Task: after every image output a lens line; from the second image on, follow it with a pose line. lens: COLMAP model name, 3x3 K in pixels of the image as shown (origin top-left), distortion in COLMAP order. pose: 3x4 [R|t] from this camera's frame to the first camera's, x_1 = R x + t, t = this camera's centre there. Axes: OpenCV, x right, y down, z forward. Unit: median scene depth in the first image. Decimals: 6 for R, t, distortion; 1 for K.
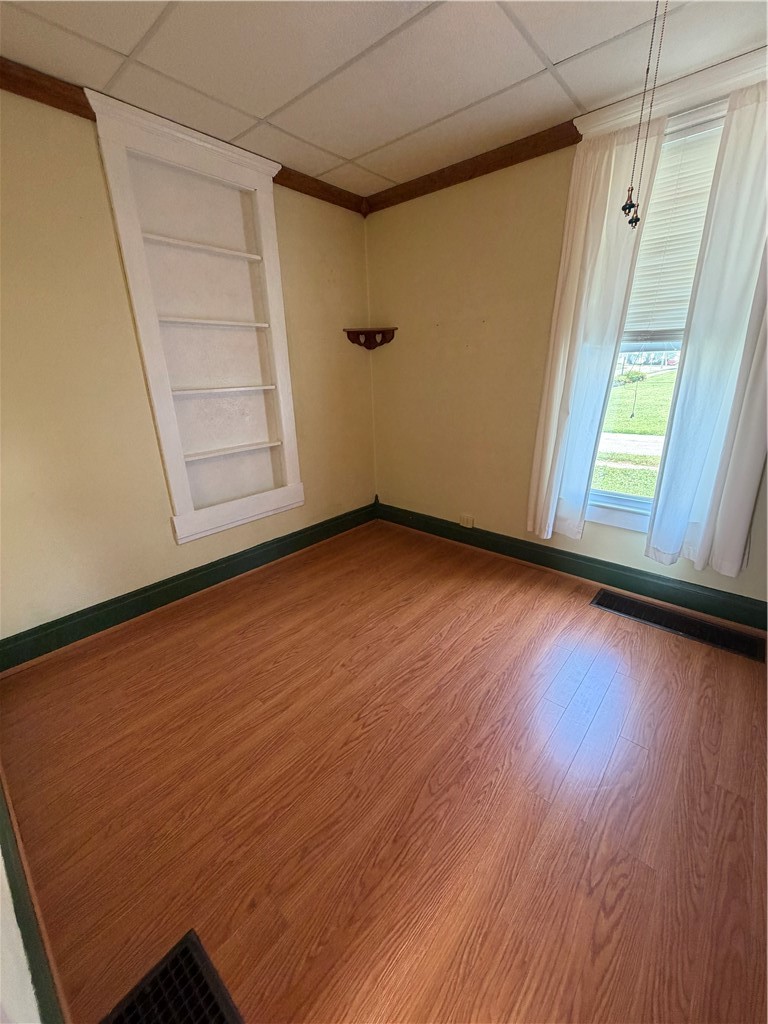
lens RADIAL K [[409.6, 0, 383.9], [0, 409.6, 508.3], [0, 0, 1]] dist [-0.001652, 0.001170]
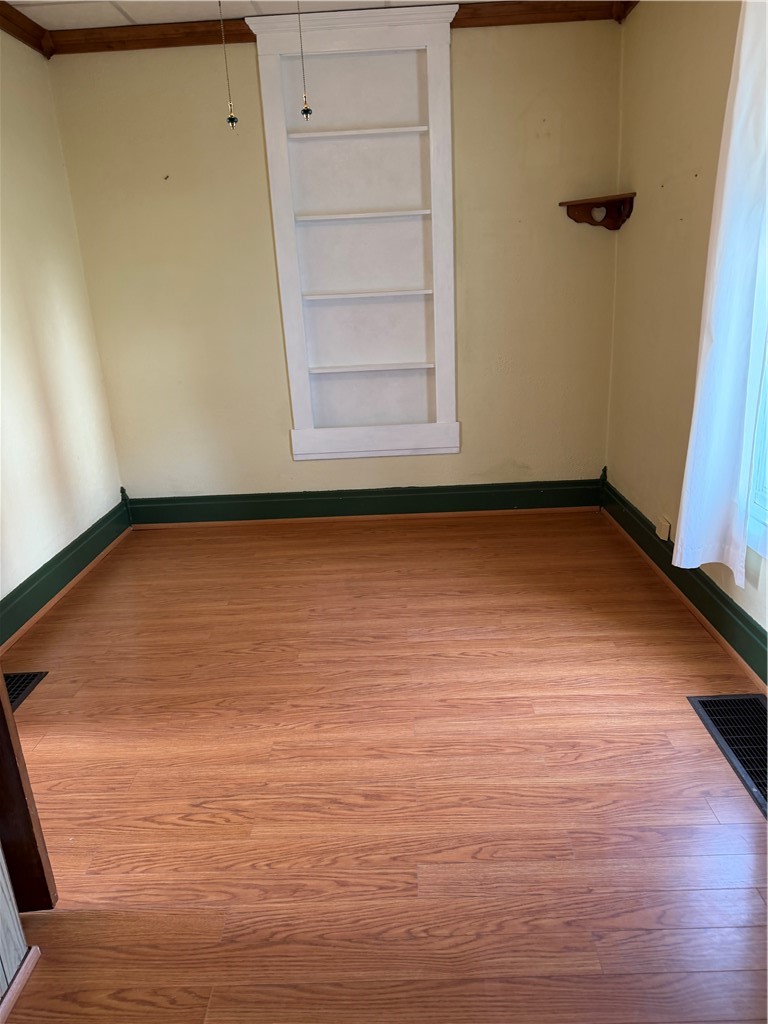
lens RADIAL K [[702.8, 0, 388.2], [0, 702.8, 524.1], [0, 0, 1]] dist [0.109211, -0.176095]
pose [[0.658197, 0.239714, -0.713662, 0.871284], [-0.216971, 0.968132, 0.125080, -0.019704], [0.720902, 0.072517, 0.689232, 0.042660]]
